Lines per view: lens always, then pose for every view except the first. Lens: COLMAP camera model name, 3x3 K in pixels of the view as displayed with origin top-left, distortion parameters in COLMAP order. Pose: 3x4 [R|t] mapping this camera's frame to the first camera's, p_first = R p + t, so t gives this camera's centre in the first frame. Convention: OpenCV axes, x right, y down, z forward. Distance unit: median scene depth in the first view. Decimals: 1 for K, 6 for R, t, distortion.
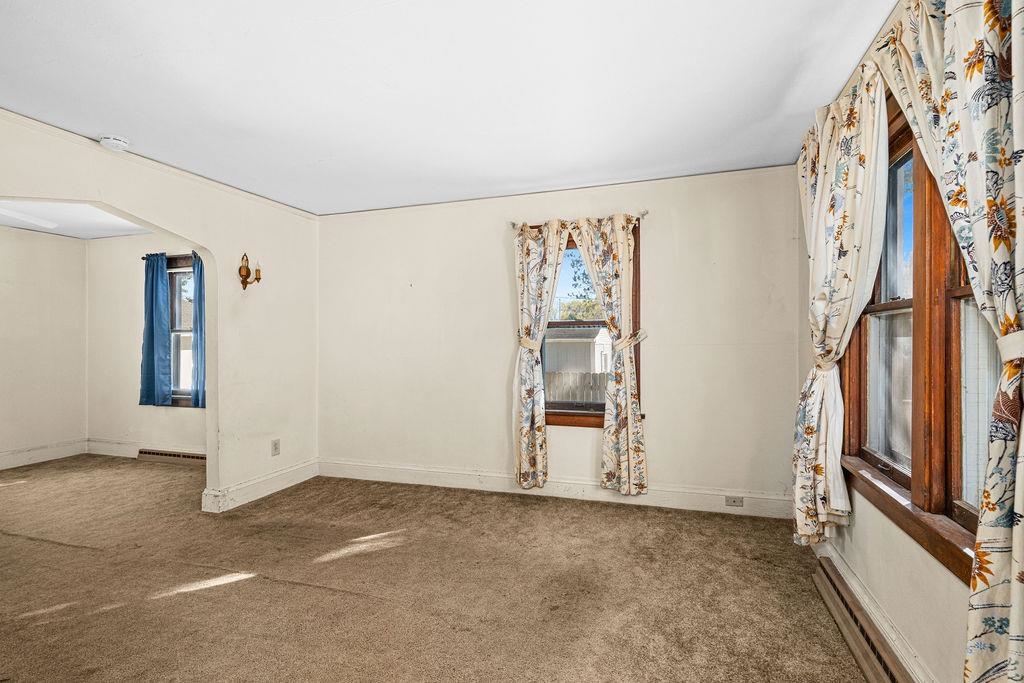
lens RADIAL K [[503.7, 0, 512.7], [0, 503.7, 343.1], [0, 0, 1]] dist [-0.000169, -0.000063]
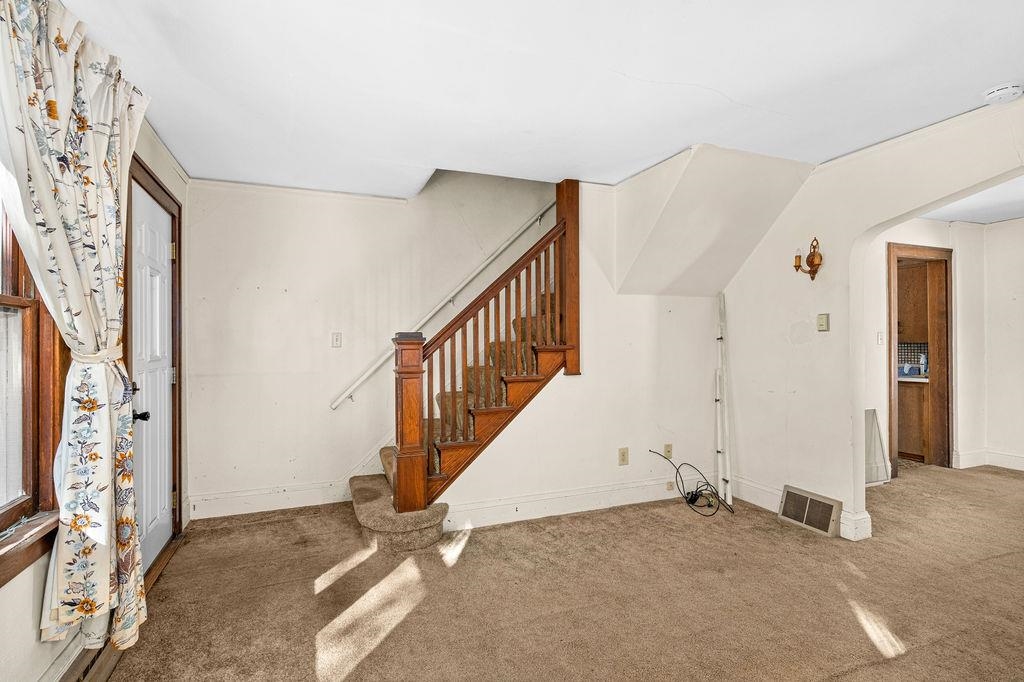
lens RADIAL K [[503.7, 0, 511.9], [0, 503.7, 340.9], [0, 0, 1]] dist [-0.000169, -0.000063]
pose [[-0.756888, 0.002608, -0.653539, 0.423620], [0.005298, 0.999984, -0.002146, -0.002938], [0.653523, -0.005087, -0.756890, 1.311363]]
